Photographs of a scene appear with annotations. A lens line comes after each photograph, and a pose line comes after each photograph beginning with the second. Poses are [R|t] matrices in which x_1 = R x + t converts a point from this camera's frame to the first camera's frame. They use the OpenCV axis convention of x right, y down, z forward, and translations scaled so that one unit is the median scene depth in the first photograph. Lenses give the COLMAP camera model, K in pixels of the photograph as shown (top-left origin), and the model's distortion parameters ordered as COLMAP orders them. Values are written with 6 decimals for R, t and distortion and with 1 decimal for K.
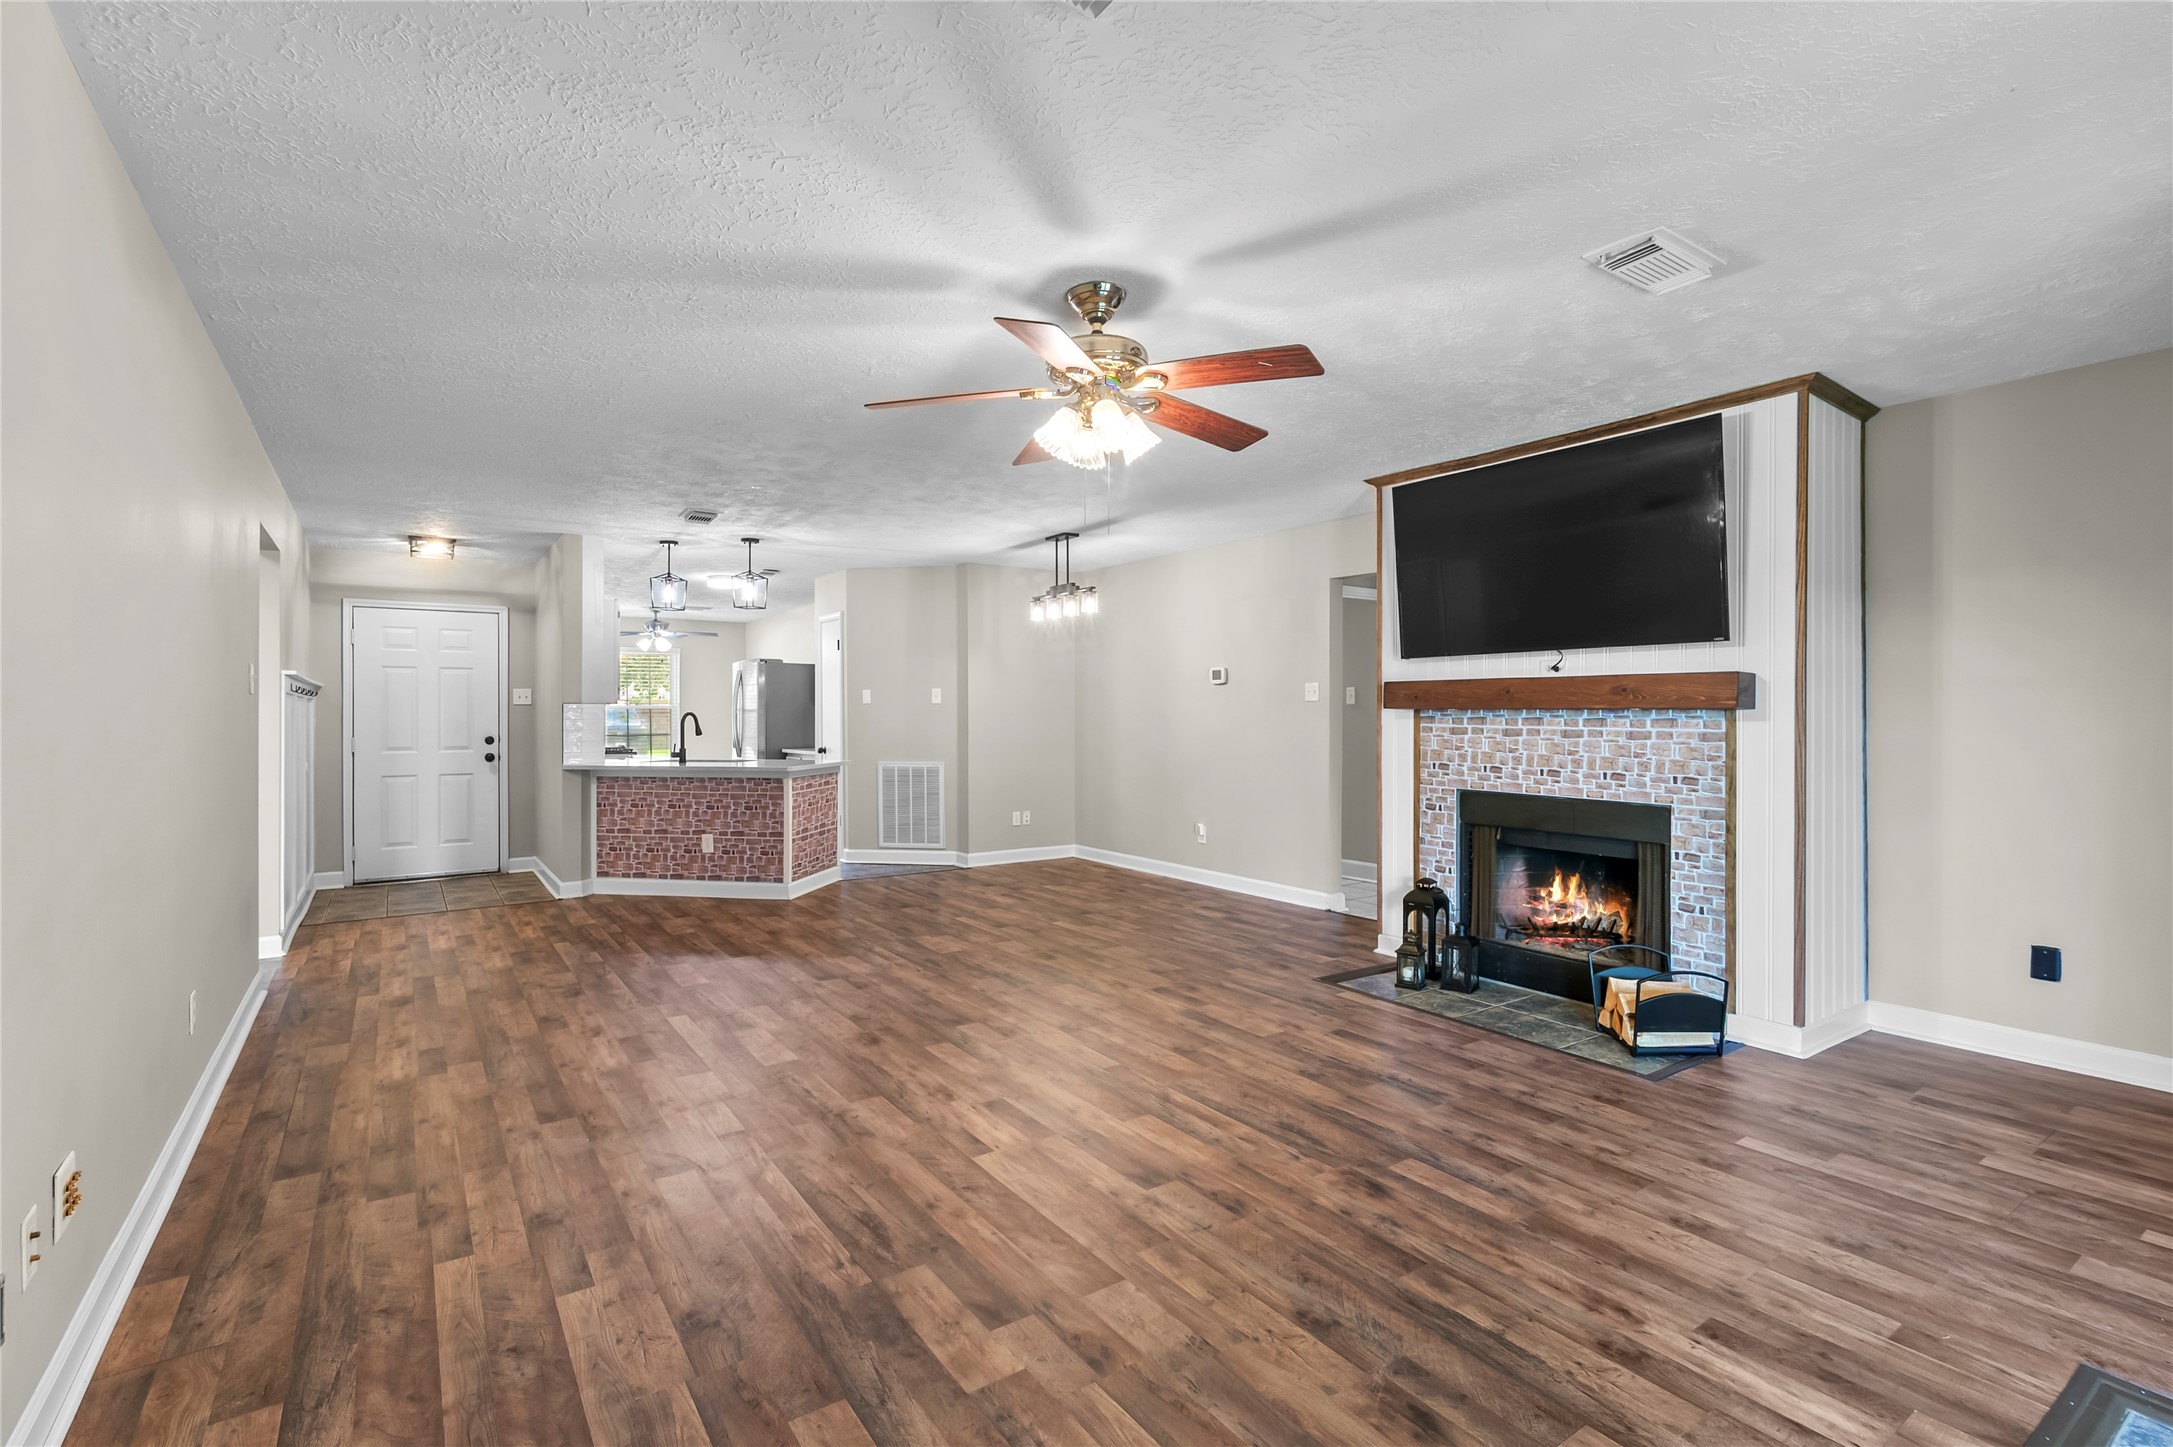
lens RADIAL K [[997.8, 0, 1092.0], [0, 997.8, 714.6], [0, 0, 1]] dist [-0.001619, -0.000278]
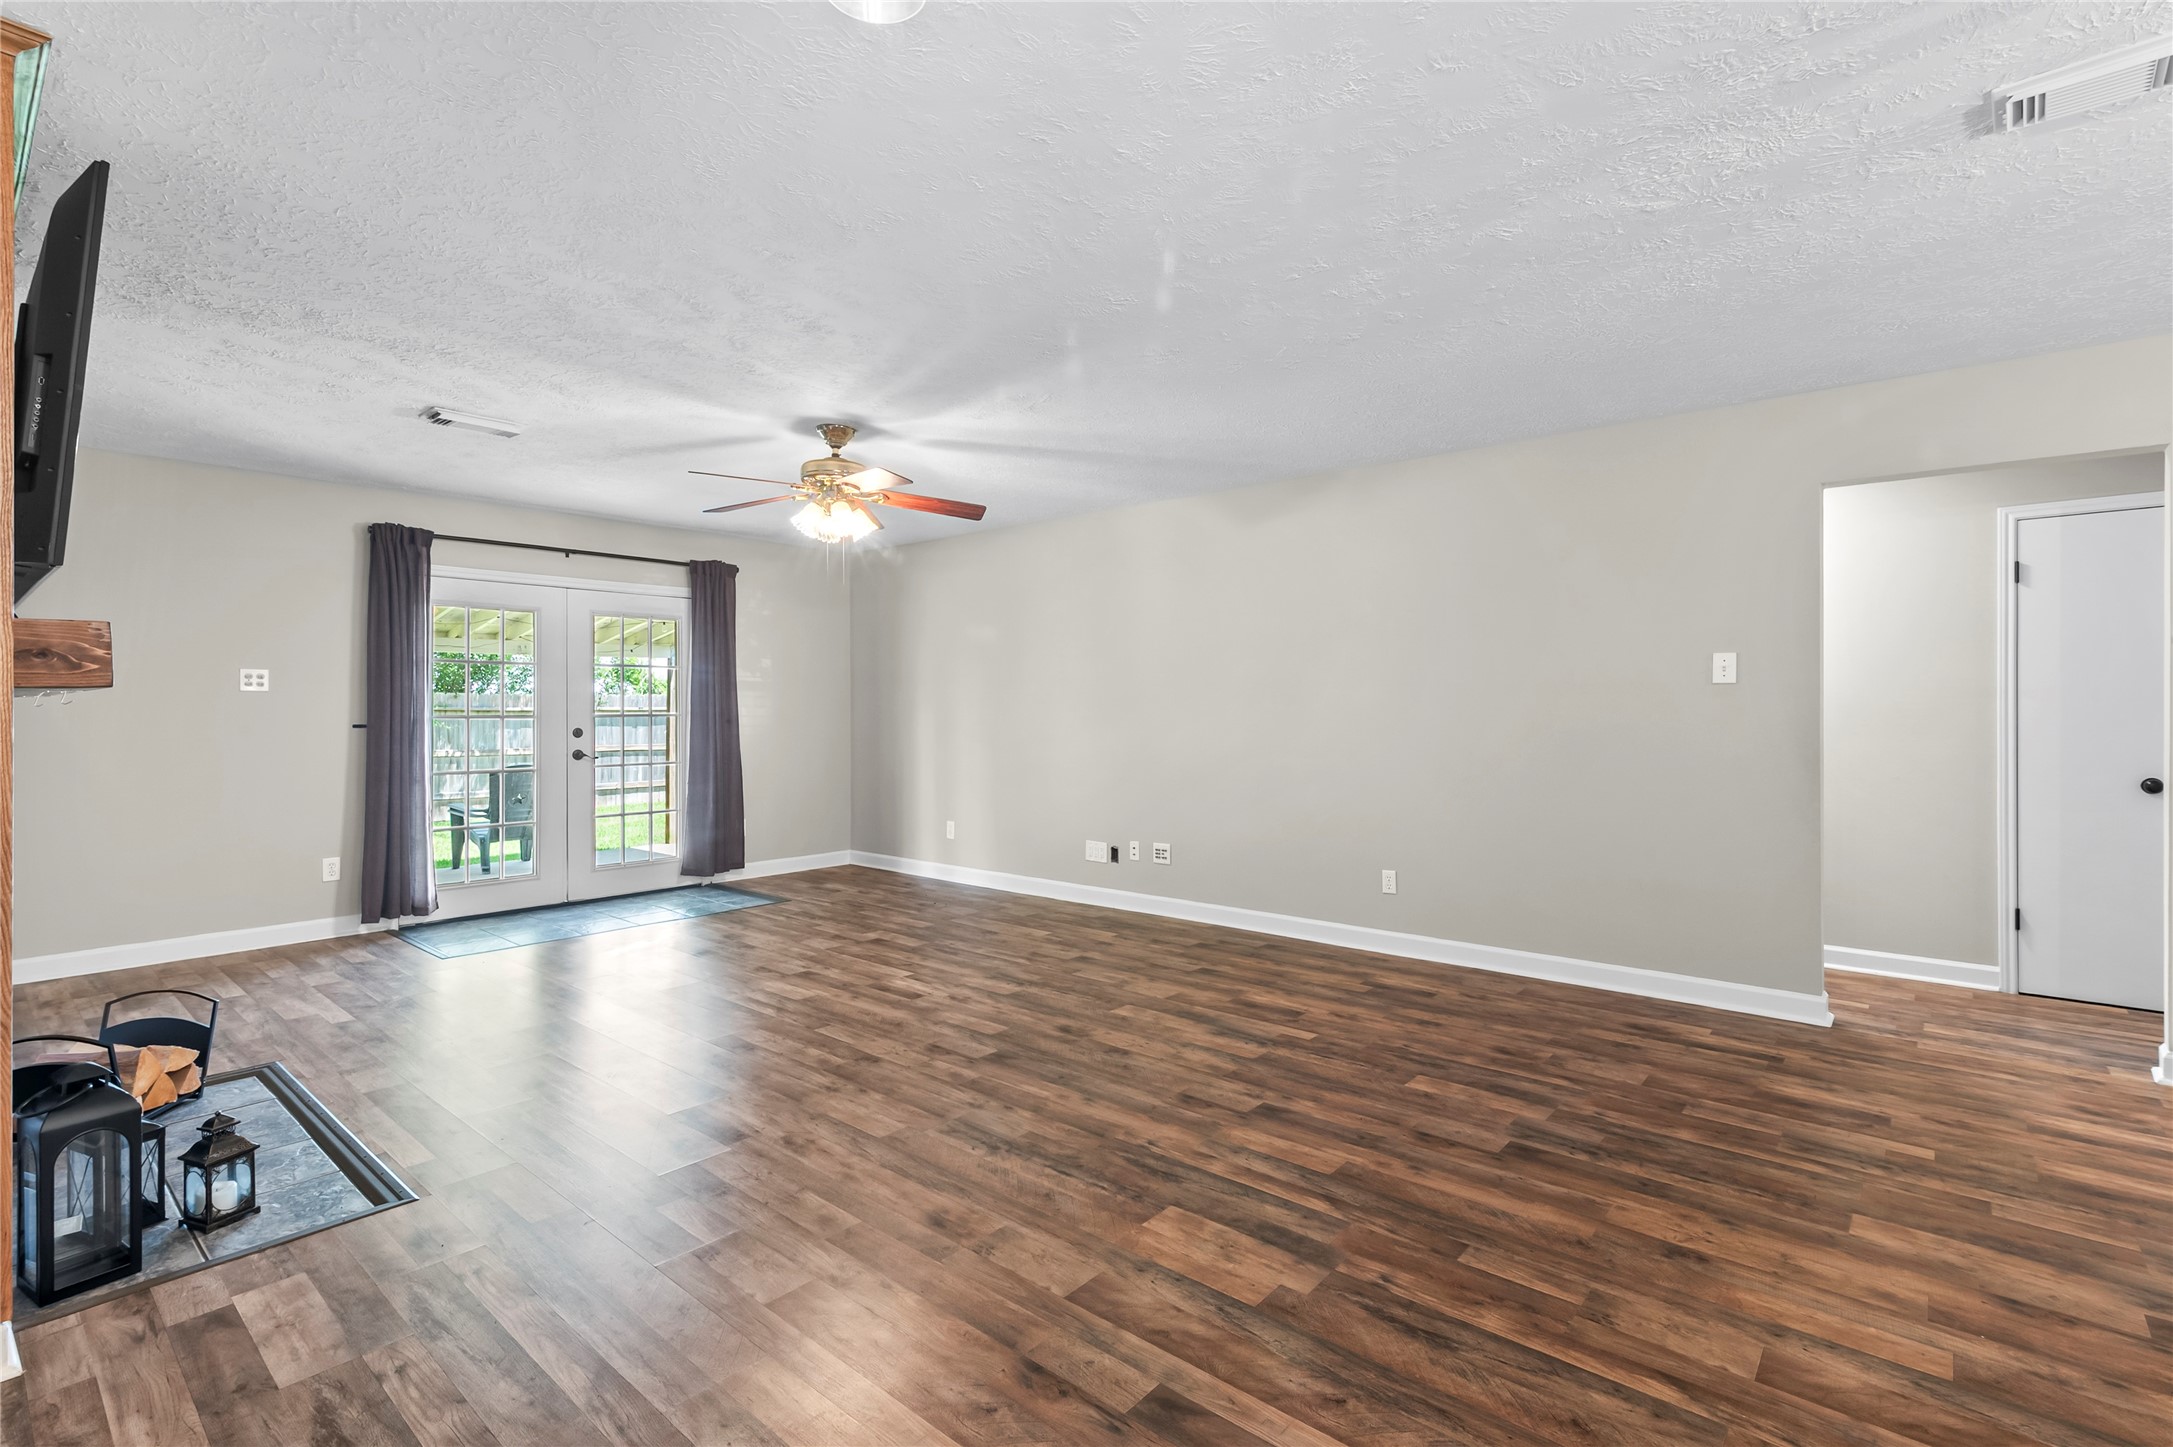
lens RADIAL K [[997.8, 0, 1092.0], [0, 997.8, 714.6], [0, 0, 1]] dist [-0.001619, -0.000278]
pose [[-0.967619, 0.003675, -0.252387, 0.007430], [0.002135, 0.999977, 0.006376, 0.003599], [0.252405, 0.005631, -0.967605, 2.030182]]
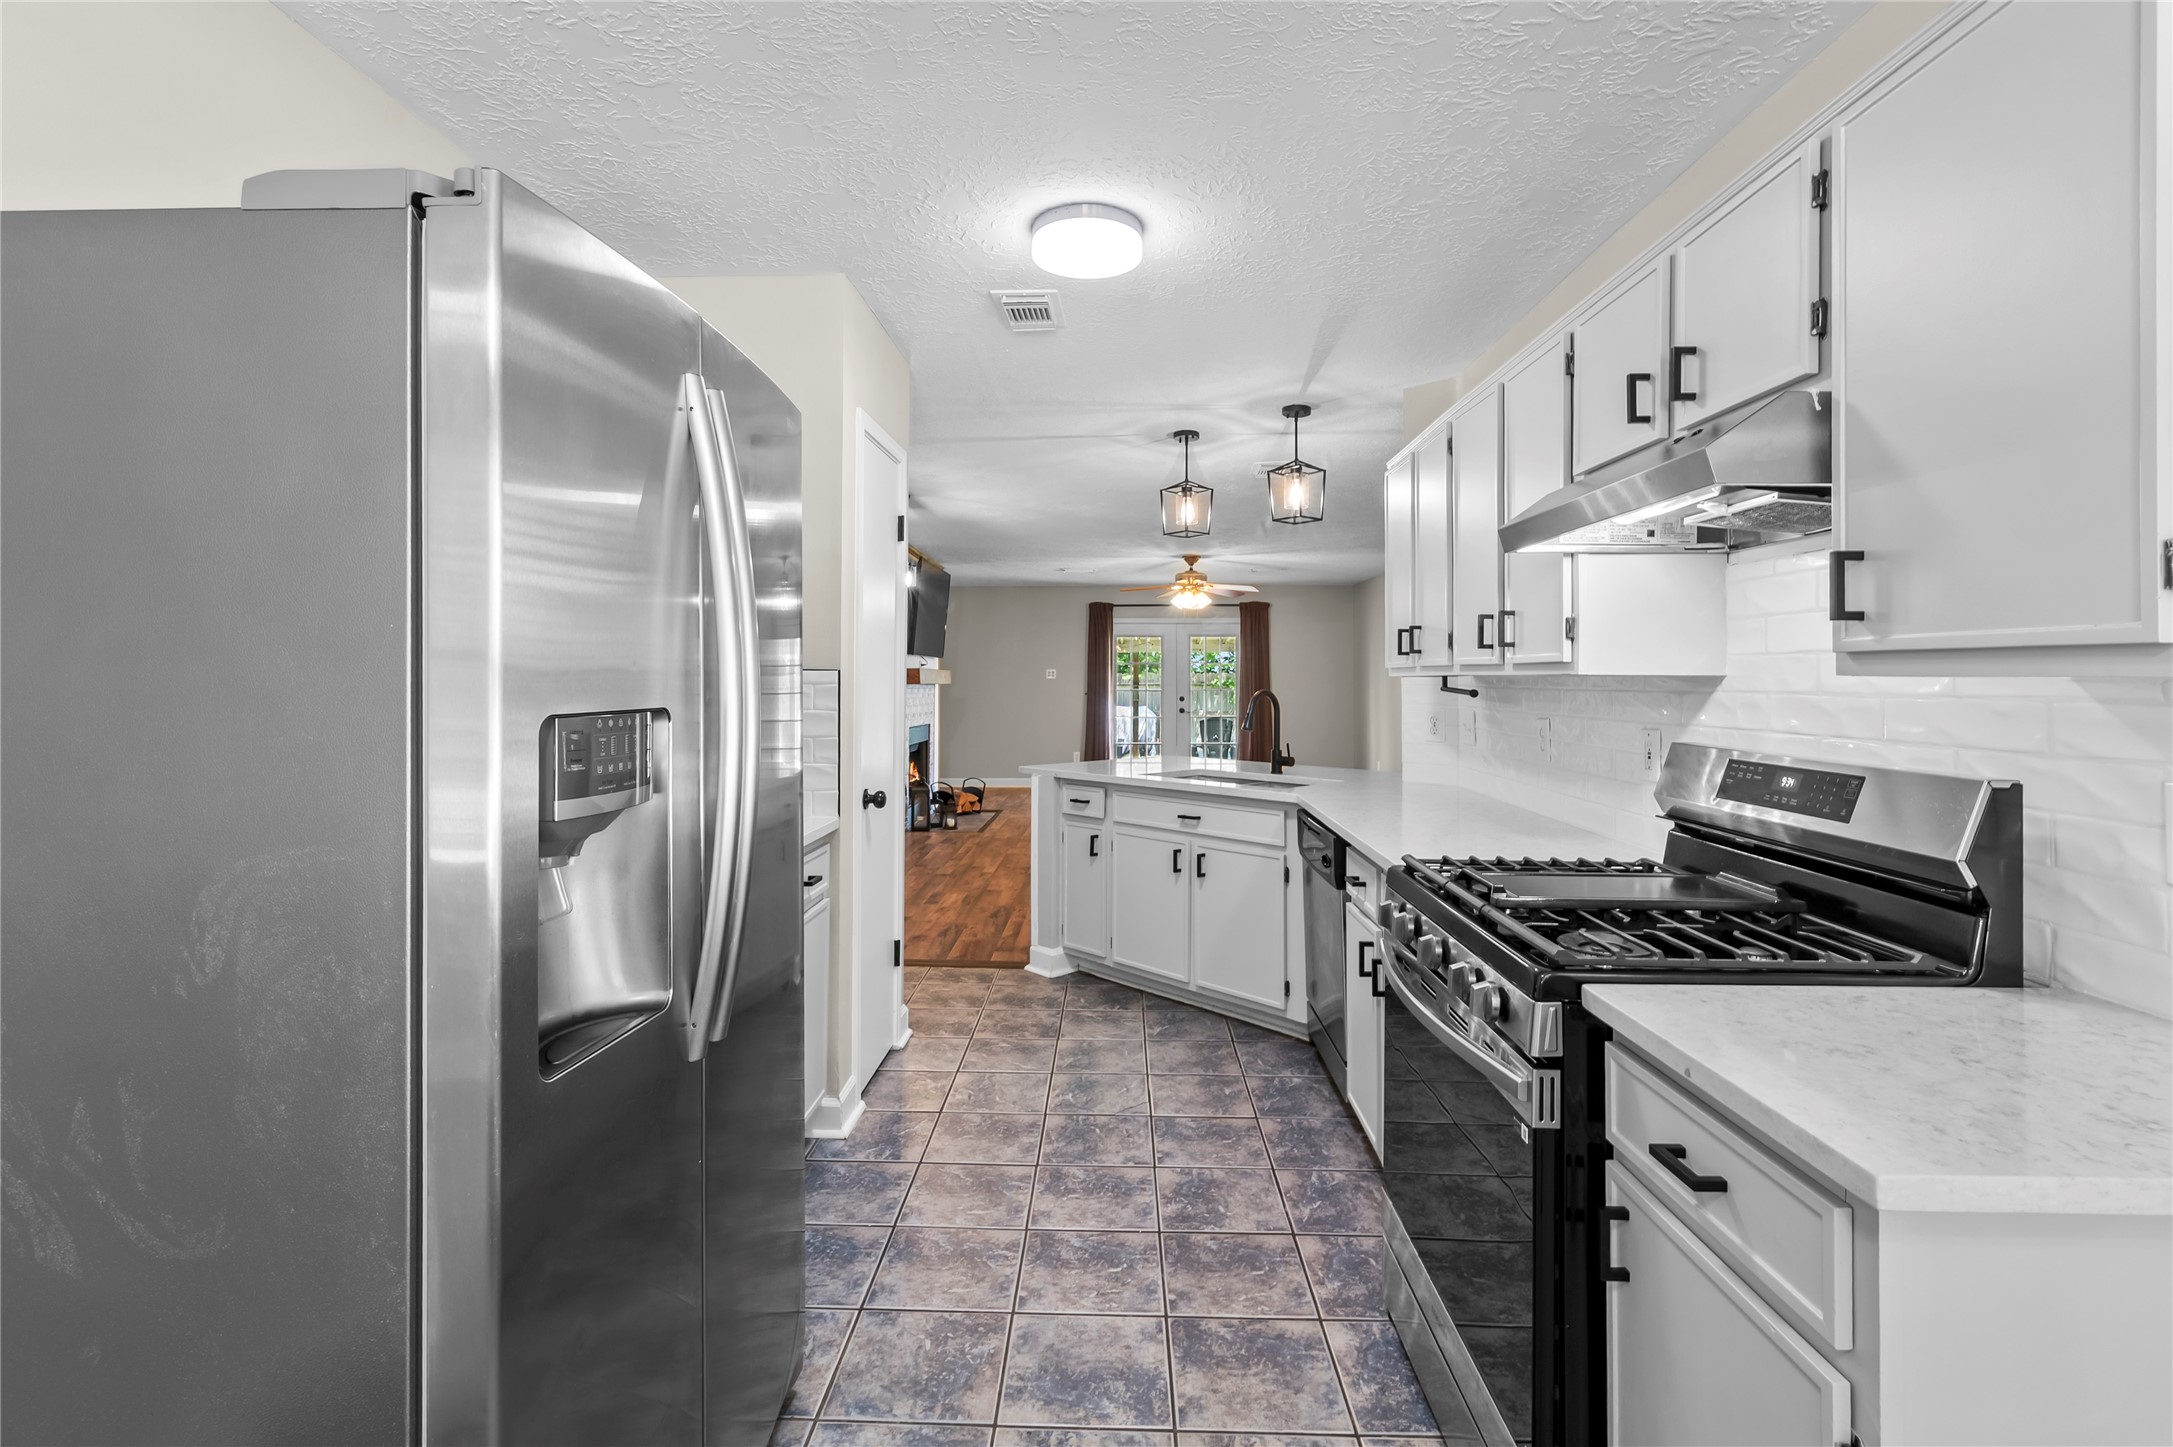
lens RADIAL K [[1001.9, 0, 1094.3], [0, 1001.9, 690.1], [0, 0, 1]] dist [0.001669, 0.000034]
pose [[-0.802863, -0.006589, 0.596127, -1.318833], [-0.000822, 0.999950, 0.009945, -0.018169], [-0.596163, 0.007494, -0.802829, 2.980327]]
